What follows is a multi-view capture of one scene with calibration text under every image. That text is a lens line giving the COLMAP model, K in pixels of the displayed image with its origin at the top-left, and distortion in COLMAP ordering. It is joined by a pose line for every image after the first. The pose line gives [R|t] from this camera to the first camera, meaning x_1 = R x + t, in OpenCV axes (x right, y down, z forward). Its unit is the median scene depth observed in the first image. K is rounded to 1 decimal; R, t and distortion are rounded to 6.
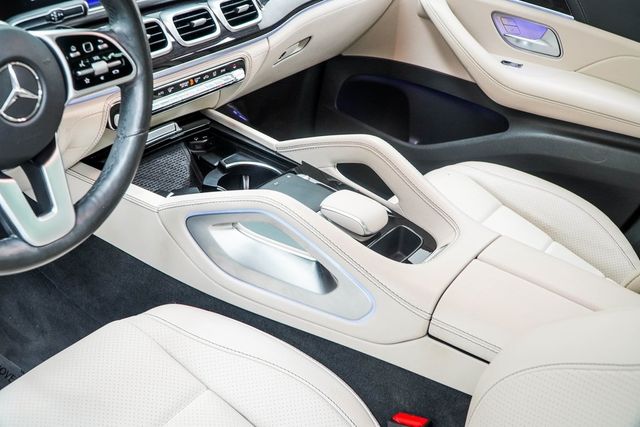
lens RADIAL K [[791.5, 0, 314.9], [0, 791.5, 207.3], [0, 0, 1]] dist [-0.134330, 0.000000]
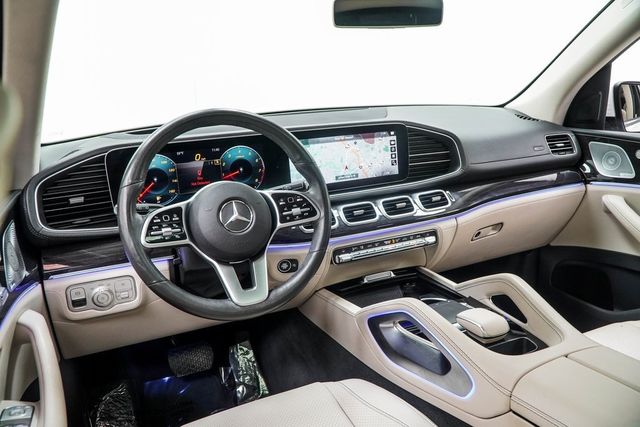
lens RADIAL K [[511.0, 0, 316.4], [0, 511.0, 212.5], [0, 0, 1]] dist [-0.007945, -0.013196]
pose [[0.849811, -0.060145, -0.523645, 0.271808], [-0.118346, 0.946330, -0.300755, 0.121977], [0.513630, 0.317556, 0.797083, 0.089143]]
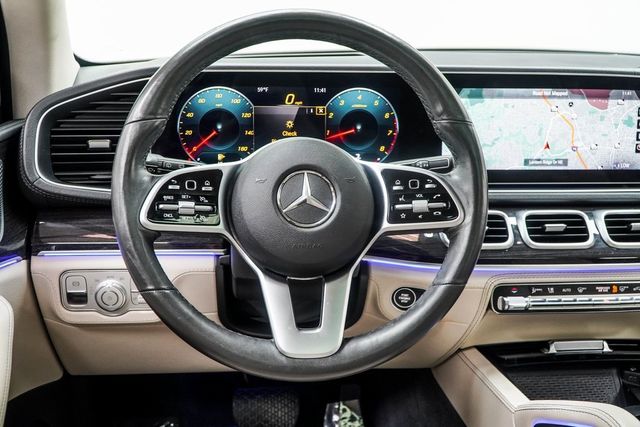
lens RADIAL K [[683.1, 0, 316.5], [0, 683.1, 214.6], [0, 0, 1]] dist [0.000649, 0.000000]
pose [[0.643082, 0.053431, -0.763931, 0.214793], [-0.338207, 0.914822, -0.220721, 0.044640], [0.687067, 0.400308, 0.606376, 0.311110]]
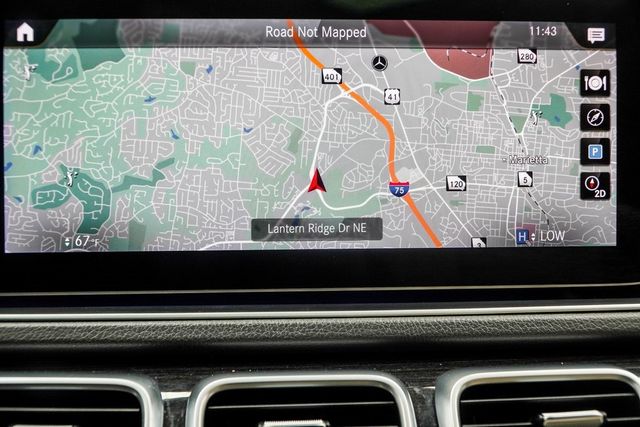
lens RADIAL K [[982.8, 0, 319.7], [0, 982.8, 214.1], [0, 0, 1]] dist [-0.094682, 0.000000]
pose [[0.628319, -0.039598, -0.776948, 0.072192], [-0.334945, 0.887630, -0.316109, -0.175706], [0.702159, 0.458852, 0.544451, 0.773418]]
